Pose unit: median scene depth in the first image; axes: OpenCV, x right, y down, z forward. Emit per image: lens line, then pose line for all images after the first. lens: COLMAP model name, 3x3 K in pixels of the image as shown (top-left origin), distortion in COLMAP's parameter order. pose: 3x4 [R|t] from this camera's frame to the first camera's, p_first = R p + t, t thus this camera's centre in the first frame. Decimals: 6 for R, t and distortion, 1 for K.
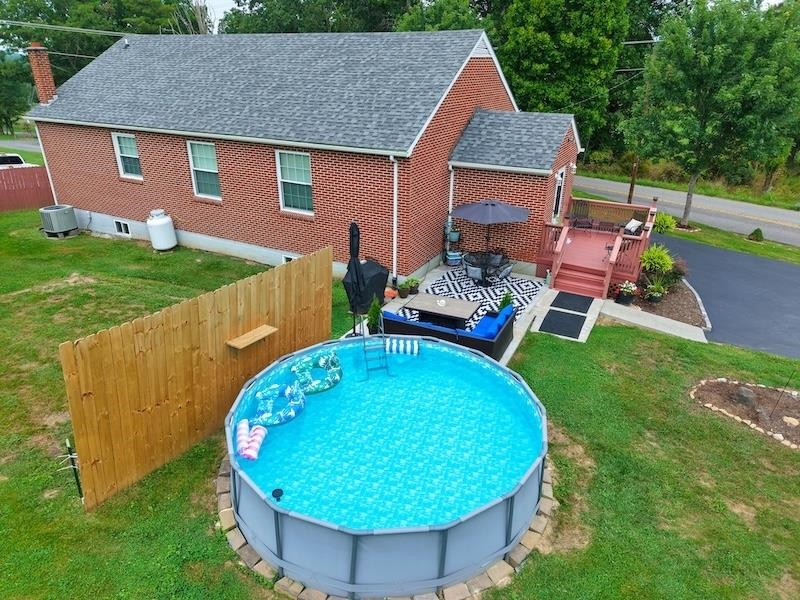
lens RADIAL K [[574.5, 0, 400.0], [0, 574.5, 300.0], [0, 0, 1]] dist [0.007829, 0.000406]
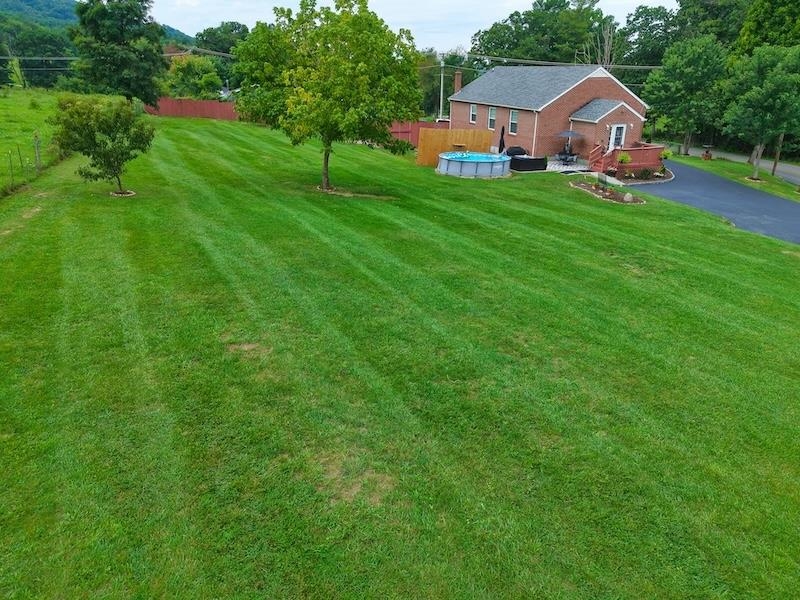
lens RADIAL K [[574.5, 0, 400.0], [0, 574.5, 300.0], [0, 0, 1]] dist [0.007829, 0.000406]
pose [[0.706724, 0.249700, -0.661960, 1.454839], [-0.278494, 0.958293, 0.064154, 0.583604], [0.650371, 0.139013, 0.746788, -1.292762]]
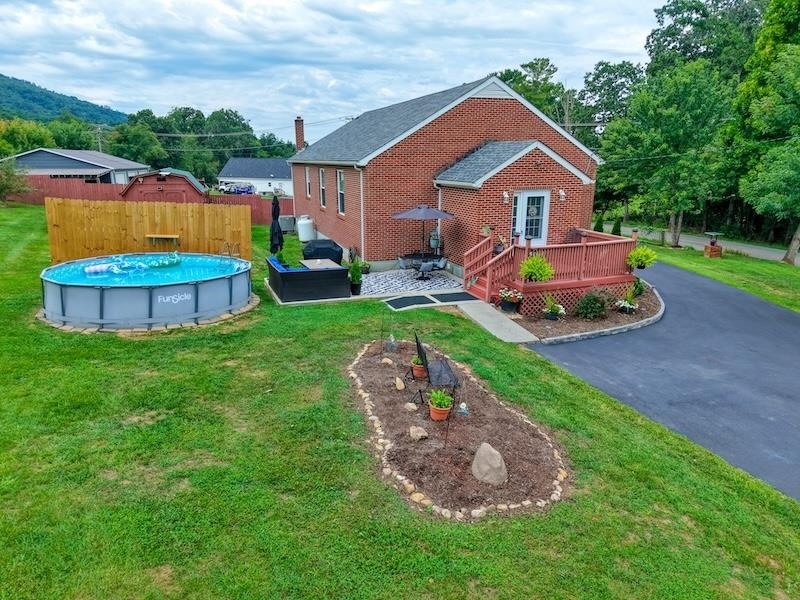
lens RADIAL K [[551.0, 0, 400.0], [0, 551.0, 300.0], [0, 0, 1]] dist [0.013503, 0.002316]
pose [[0.710953, 0.151876, -0.686643, 0.877821], [-0.270659, 0.960282, -0.067841, 0.101620], [0.649068, 0.234078, 0.723822, 0.170550]]
